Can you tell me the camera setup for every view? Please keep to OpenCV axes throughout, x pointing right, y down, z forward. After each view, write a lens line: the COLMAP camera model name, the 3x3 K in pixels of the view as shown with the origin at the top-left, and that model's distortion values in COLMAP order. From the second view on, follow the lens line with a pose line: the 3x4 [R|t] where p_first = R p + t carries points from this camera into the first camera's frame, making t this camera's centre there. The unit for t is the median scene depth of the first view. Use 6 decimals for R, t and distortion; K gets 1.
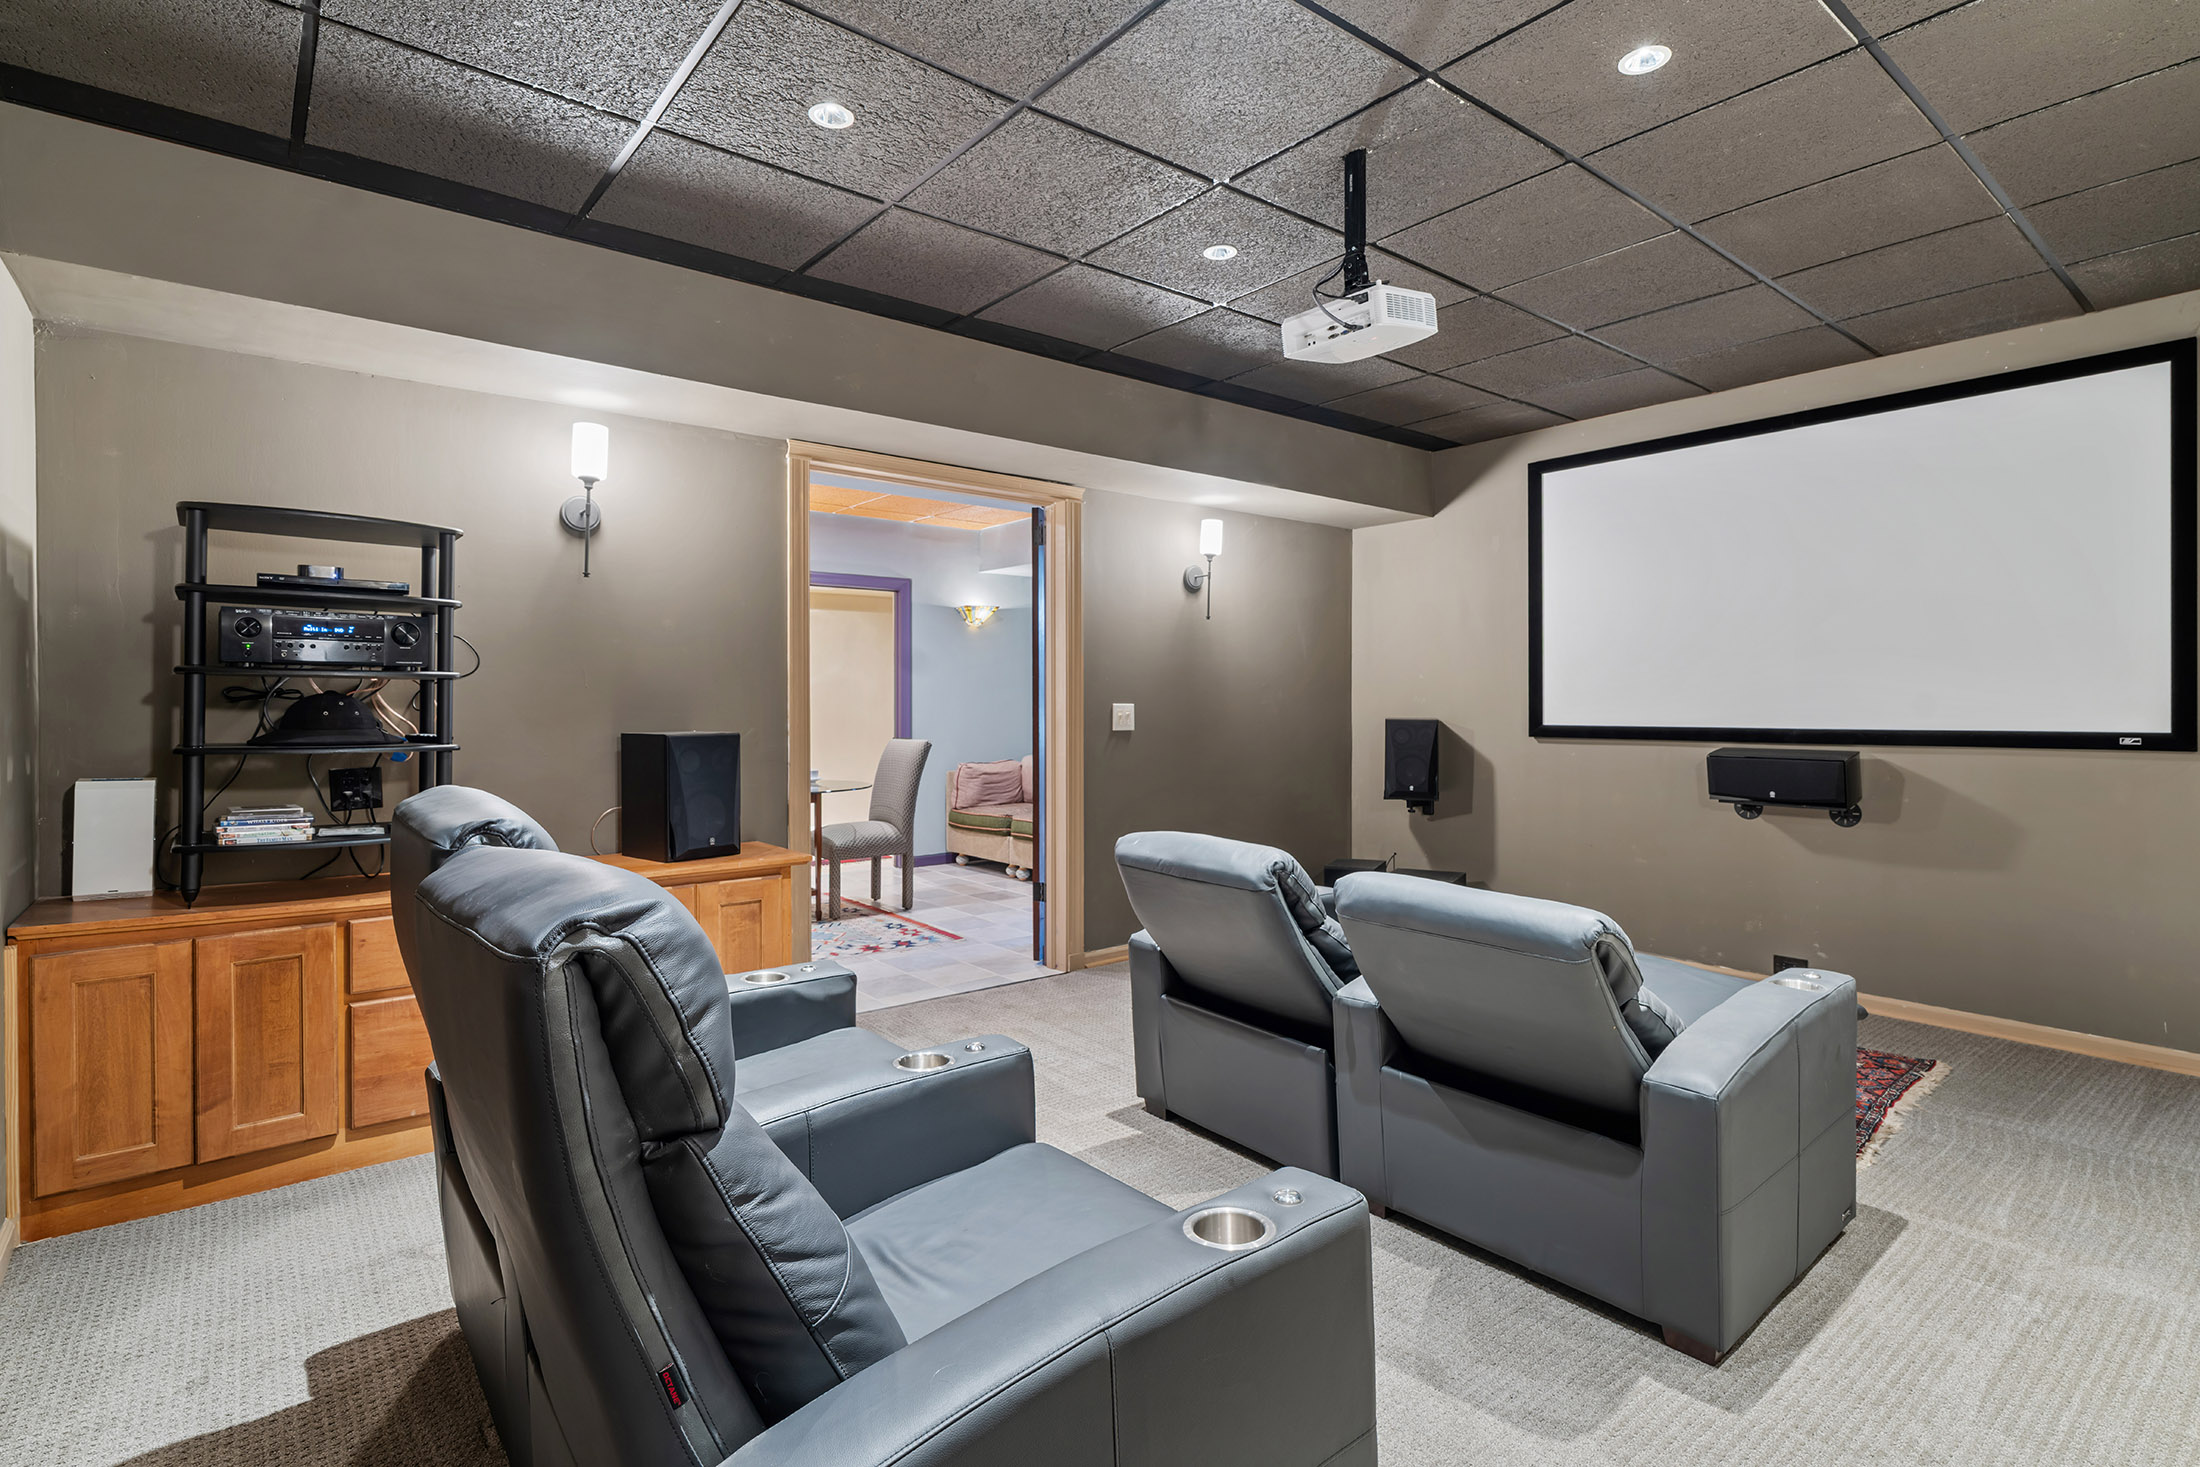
lens RADIAL K [[1072.7, 0, 1099.8], [0, 1072.7, 708.6], [0, 0, 1]] dist [0.000118, 0.000009]
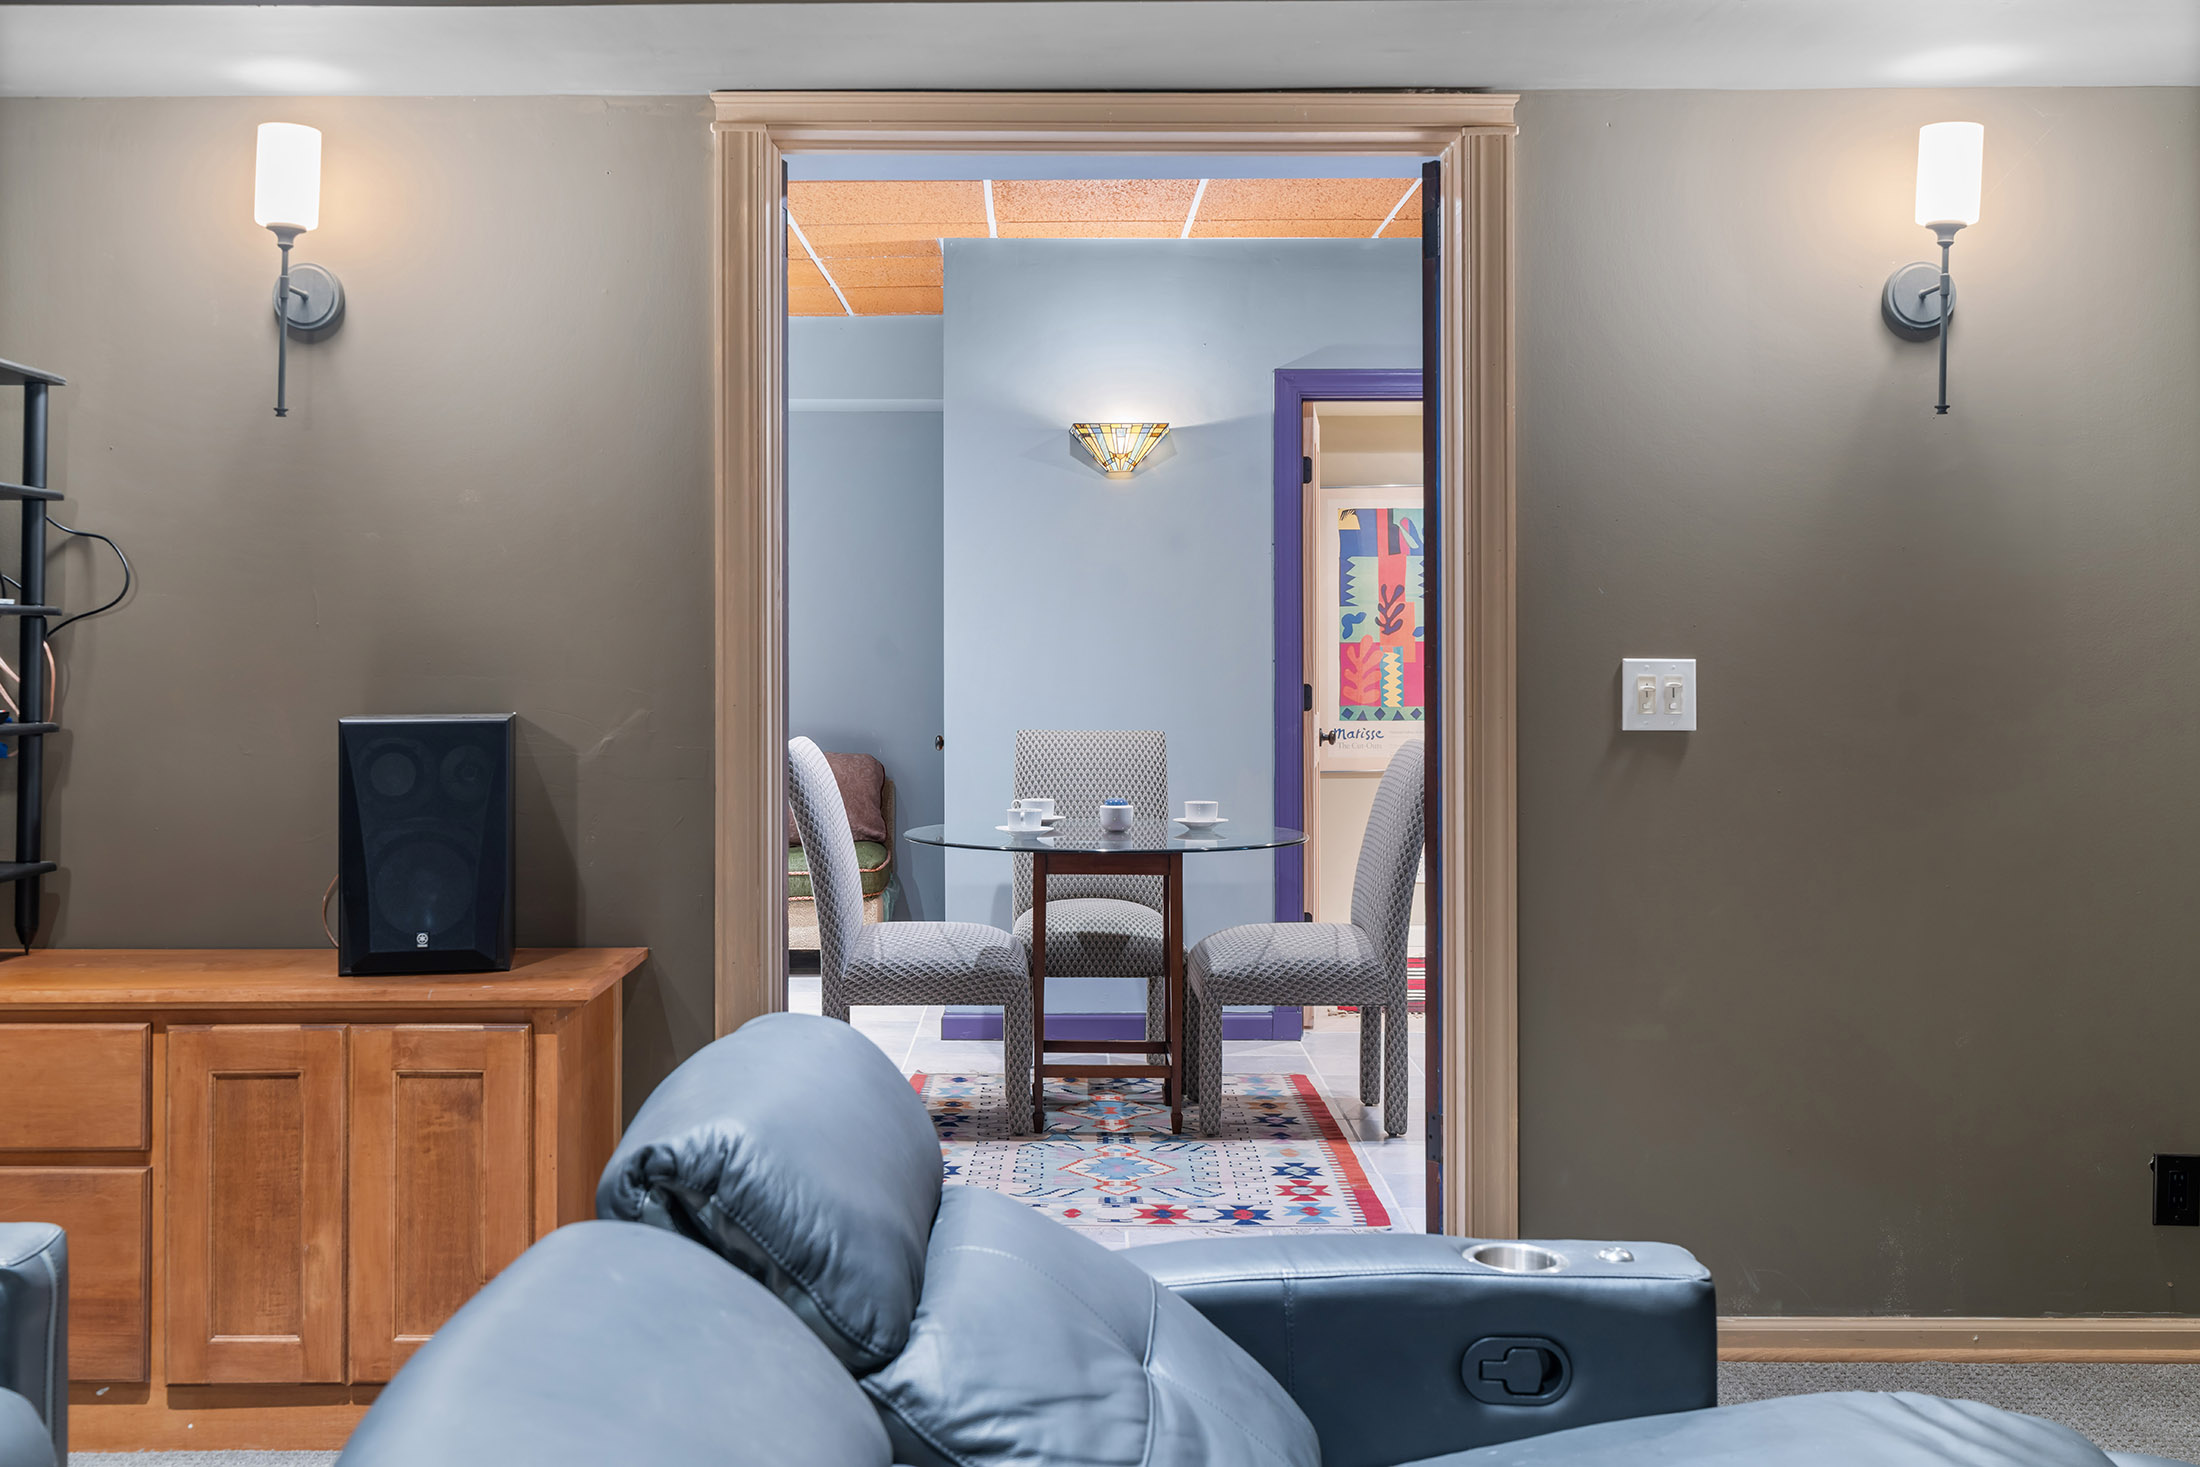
lens RADIAL K [[2242.6, 0, 1099.8], [0, 2242.6, 648.1], [0, 0, 1]] dist [0.014383, 0.009957]
pose [[0.772228, -0.001599, -0.635344, 0.449210], [-0.003432, 0.999972, -0.006689, -0.002924], [0.635336, 0.007346, 0.772201, 0.346355]]
